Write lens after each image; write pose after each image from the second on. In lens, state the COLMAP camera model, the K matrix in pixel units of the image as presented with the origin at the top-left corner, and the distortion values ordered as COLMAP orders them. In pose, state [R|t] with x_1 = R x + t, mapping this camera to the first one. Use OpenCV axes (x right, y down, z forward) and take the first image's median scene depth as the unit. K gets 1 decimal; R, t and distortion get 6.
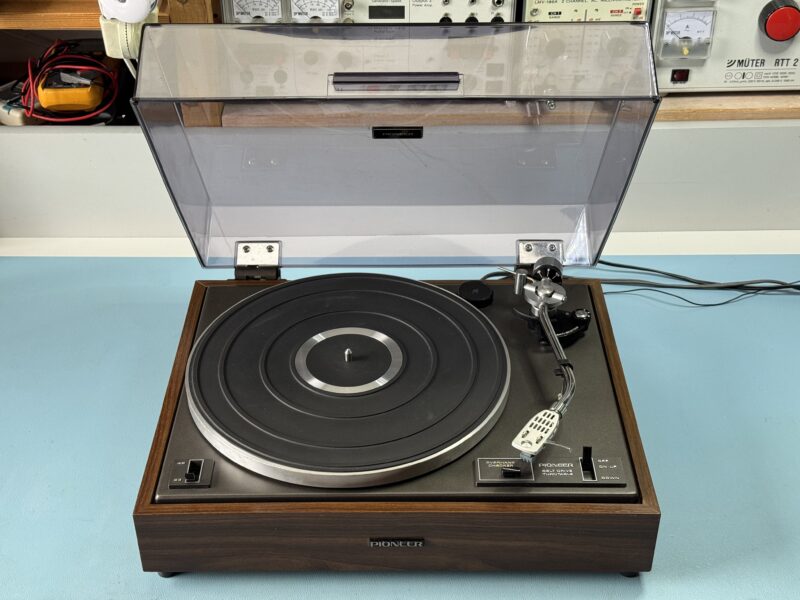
lens RADIAL K [[1110.7, 0, 400.0], [0, 1110.7, 300.0], [0, 0, 1]] dist [0.094338, 0.023299]
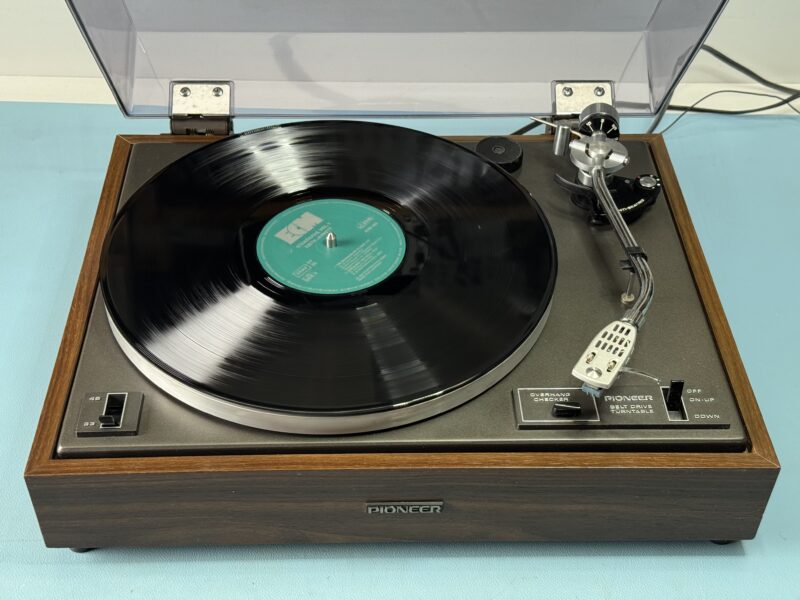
lens RADIAL K [[1110.7, 0, 400.0], [0, 1110.7, 300.0], [0, 0, 1]] dist [0.094338, 0.023299]
pose [[0.999211, -0.004787, 0.039421, -0.032749], [-0.000200, 0.992088, 0.125546, -0.002798], [-0.039710, -0.125454, 0.991304, 0.306837]]
